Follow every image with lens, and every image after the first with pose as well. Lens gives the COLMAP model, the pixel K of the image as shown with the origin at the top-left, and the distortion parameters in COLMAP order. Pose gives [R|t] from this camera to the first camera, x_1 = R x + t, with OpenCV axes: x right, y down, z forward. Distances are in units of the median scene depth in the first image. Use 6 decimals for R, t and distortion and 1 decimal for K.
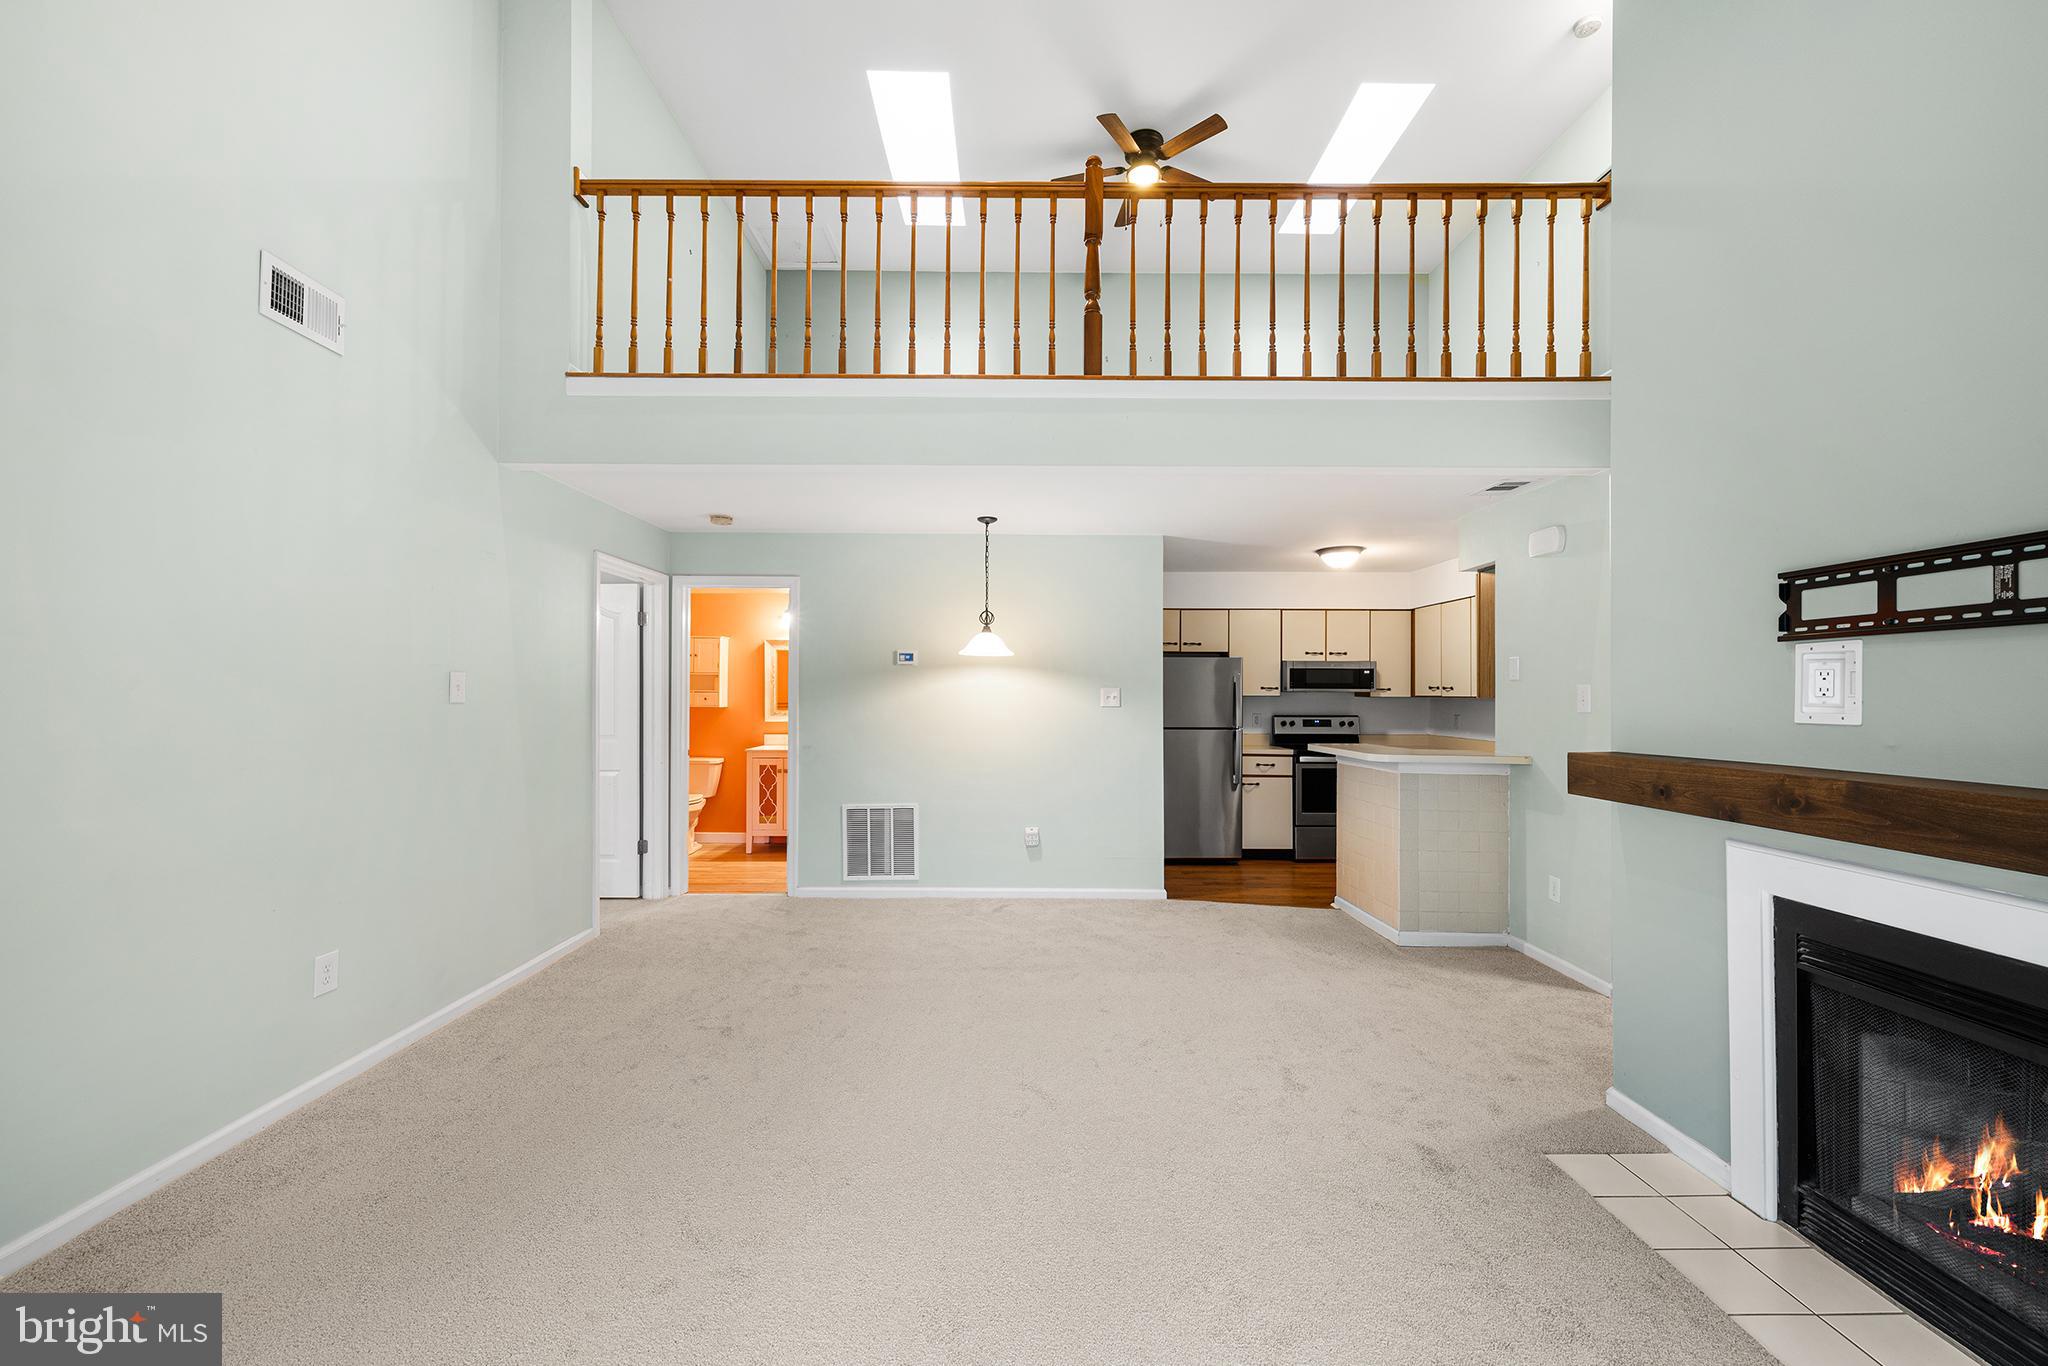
lens RADIAL K [[786.9, 0, 1022.1], [0, 786.9, 688.6], [0, 0, 1]] dist [-0.000844, -0.000314]
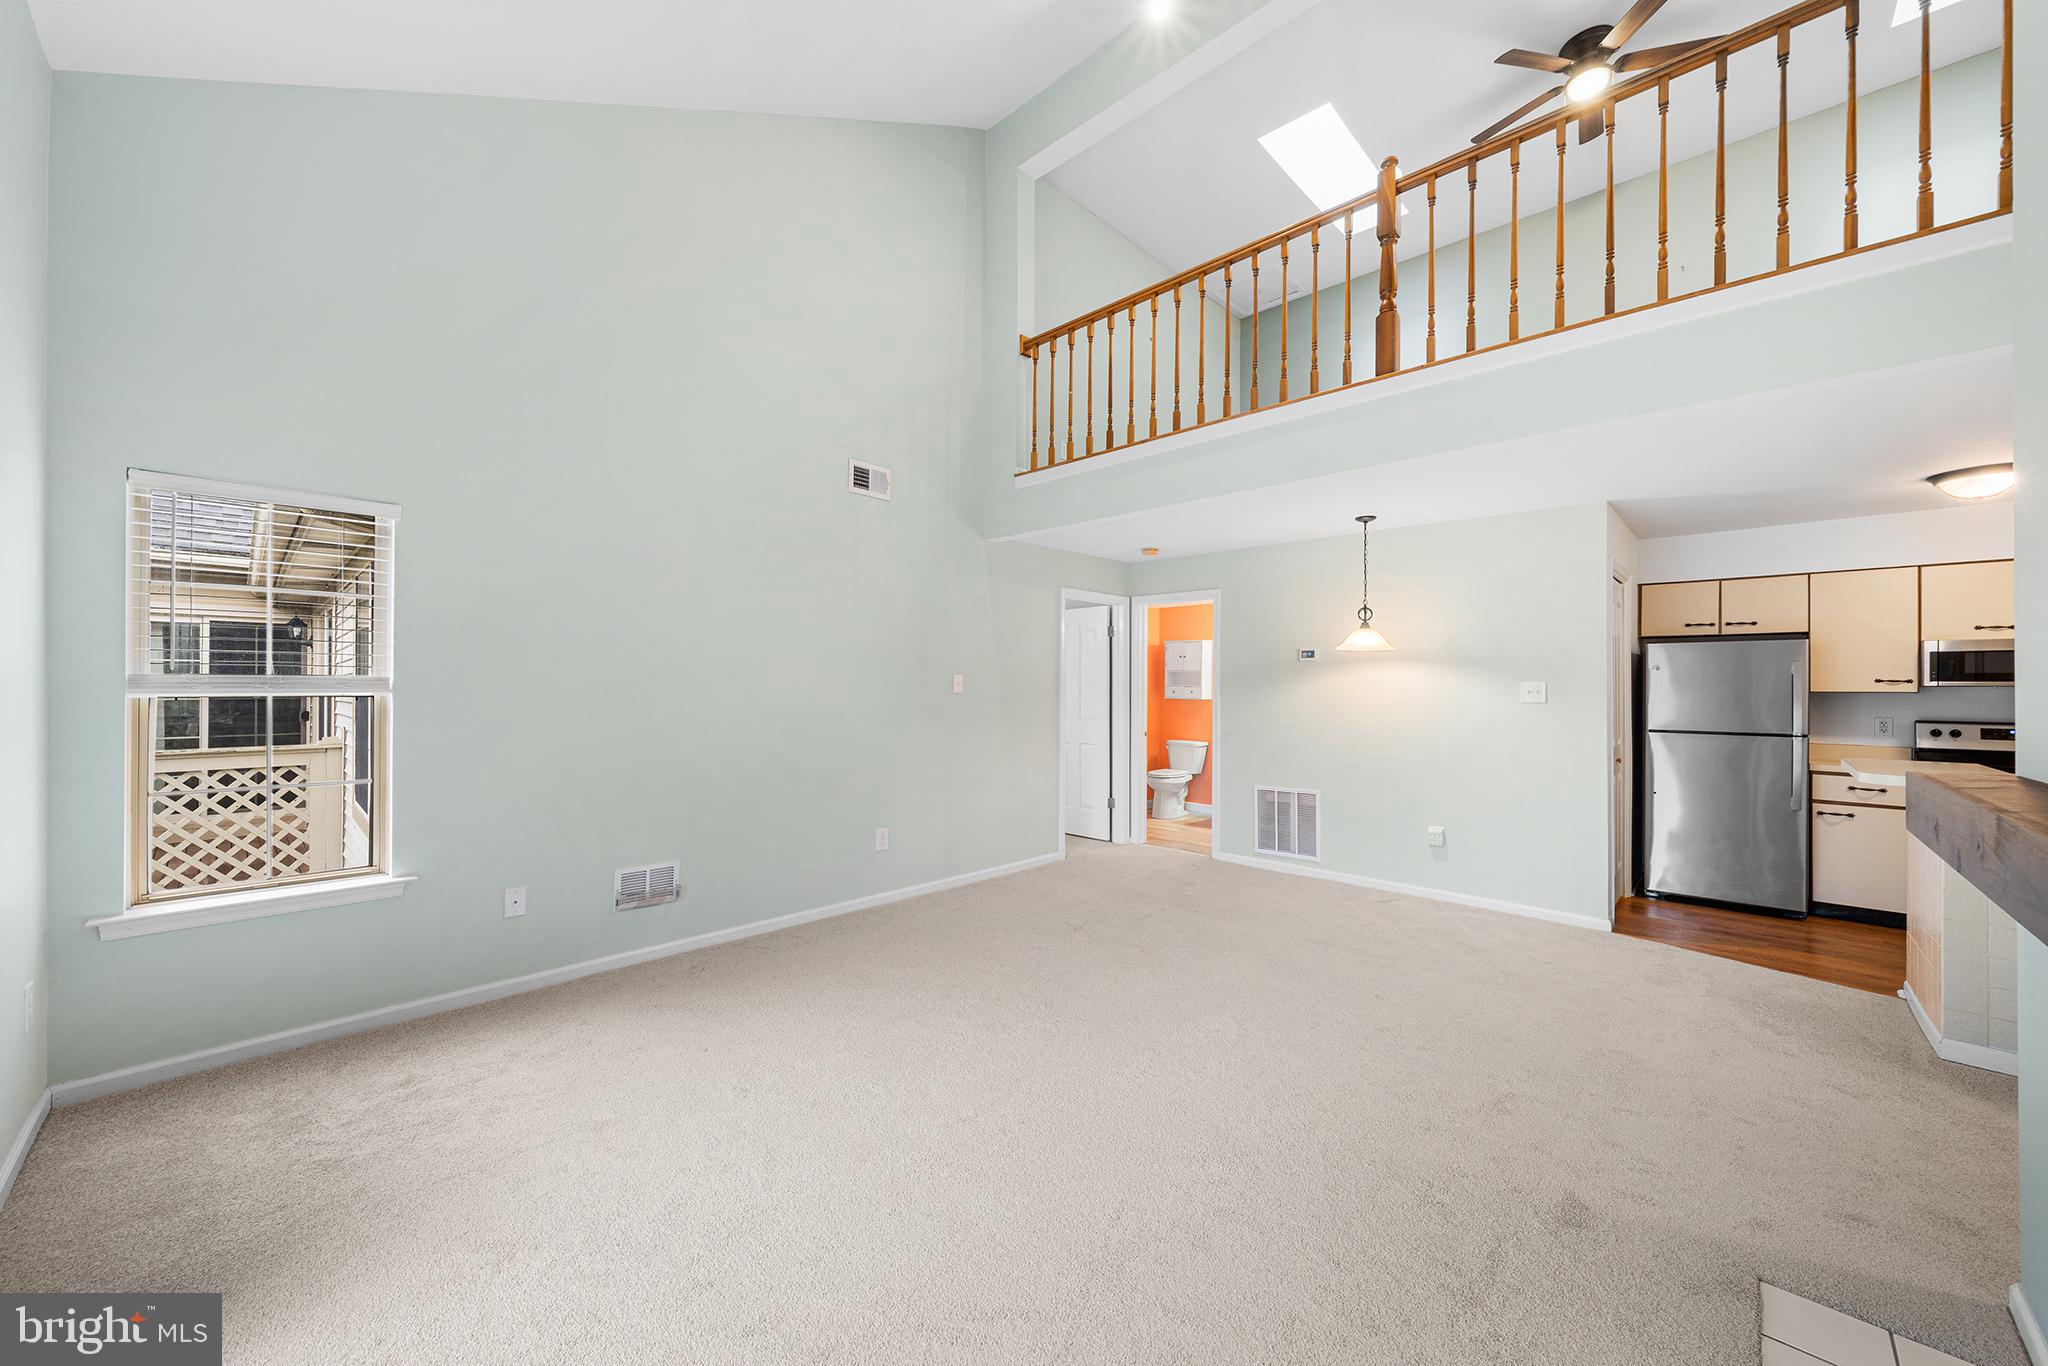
lens RADIAL K [[753.7, 0, 1024.0], [0, 753.7, 683.0], [0, 0, 1]] dist [-0.001137, -0.000040]
pose [[0.717956, -0.003645, -0.696078, 0.327050], [0.002693, 0.999993, -0.002459, 0.001125], [0.696083, -0.000109, 0.717962, -0.018386]]
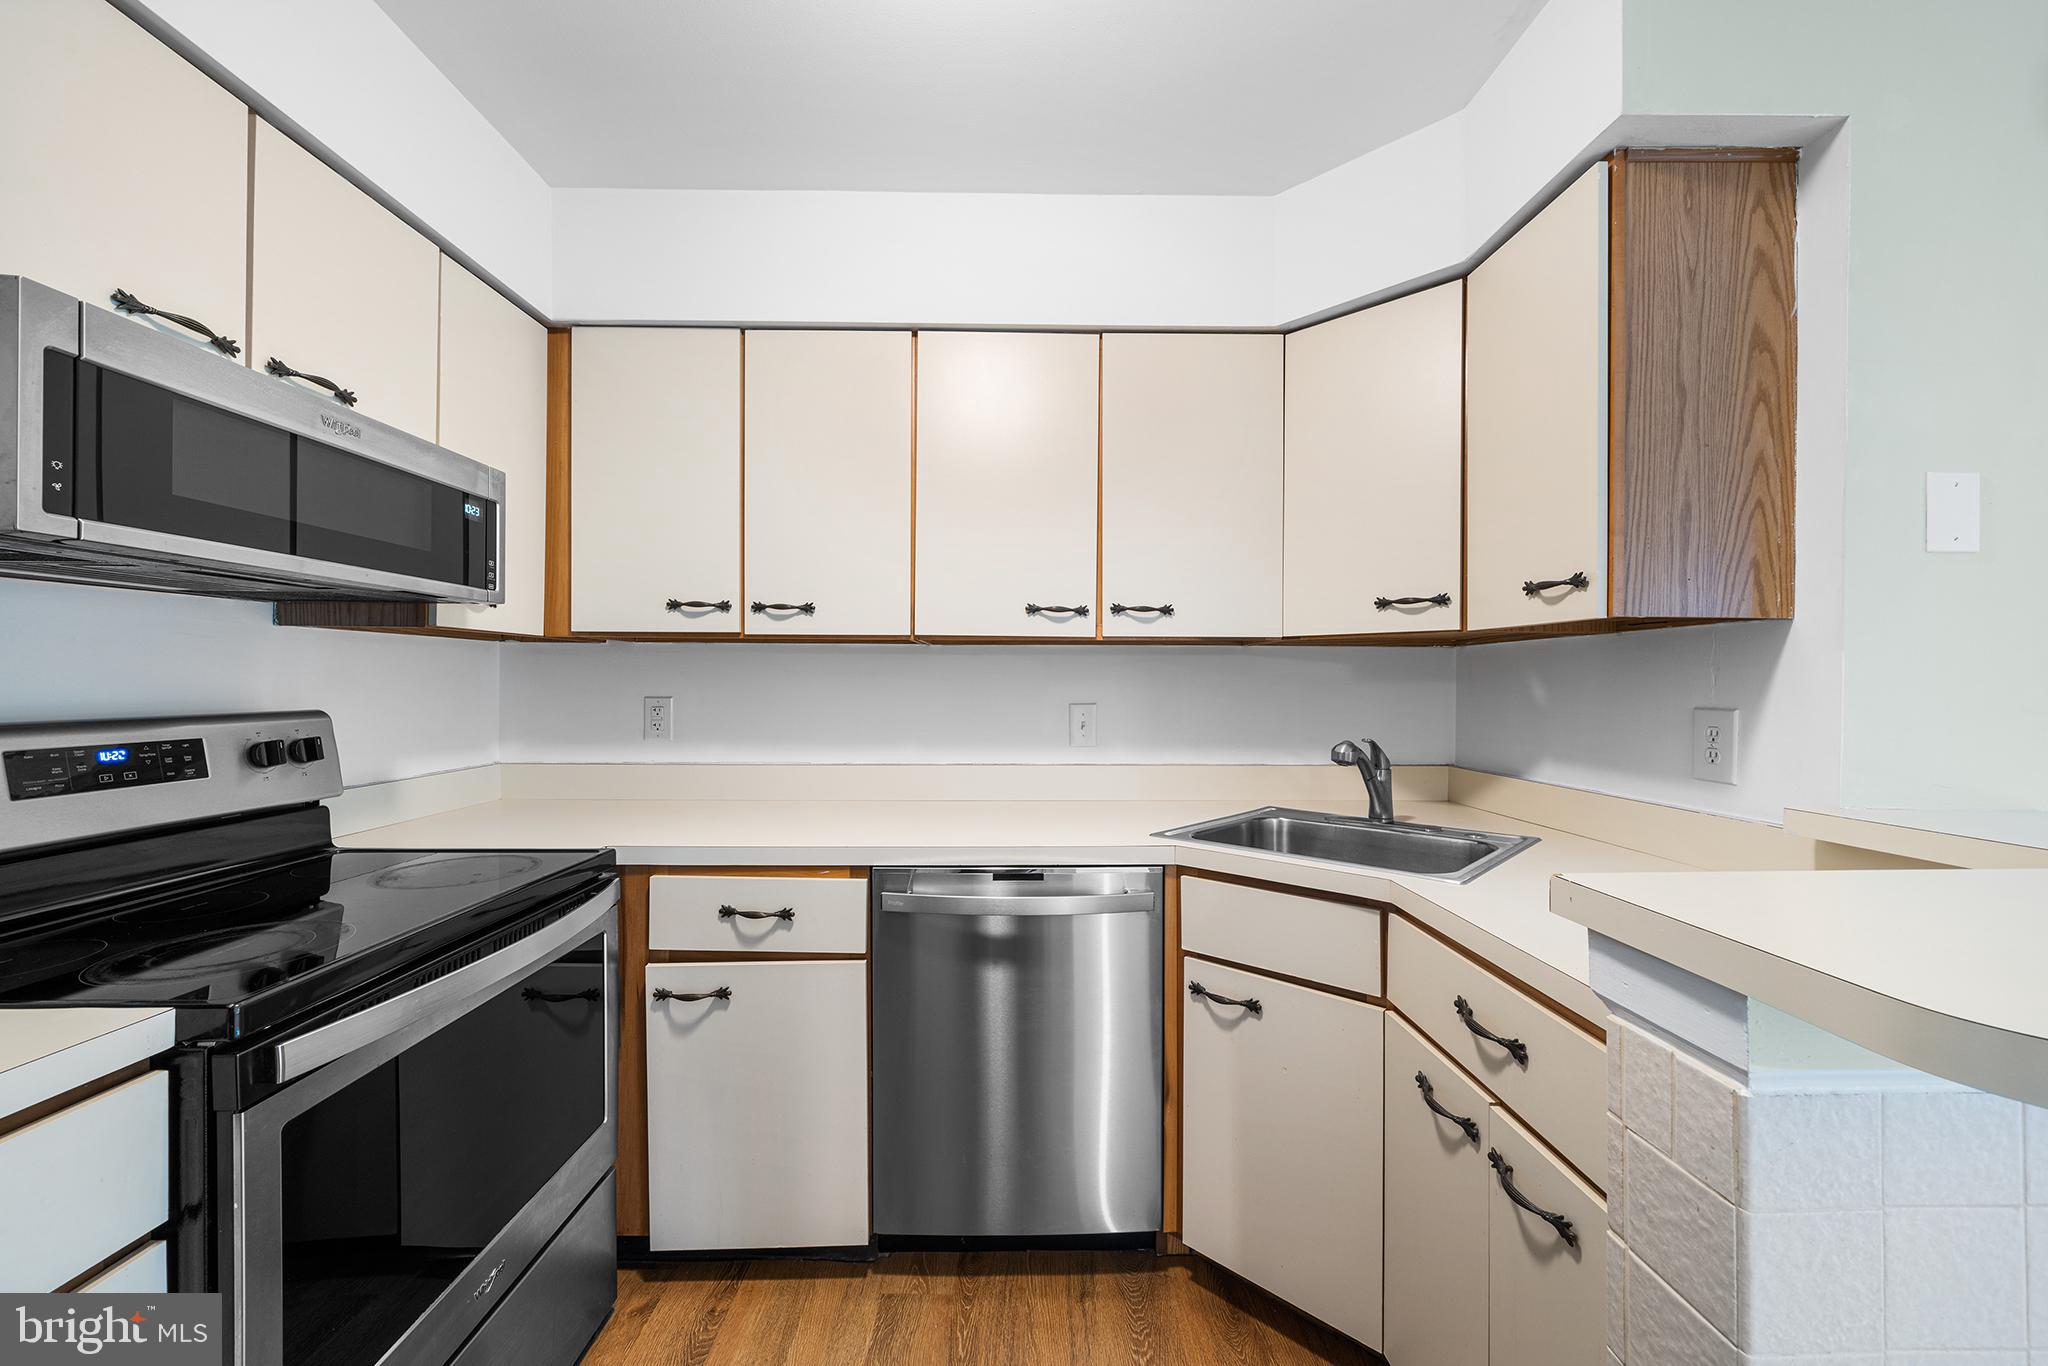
lens RADIAL K [[783.5, 0, 1022.8], [0, 783.5, 683.9], [0, 0, 1]] dist [-0.002156, -0.000415]
pose [[-0.008455, -0.006825, 0.999941, 0.307817], [-0.010502, 0.999922, 0.006736, 0.034891], [-0.999909, -0.010444, -0.008526, 1.202736]]
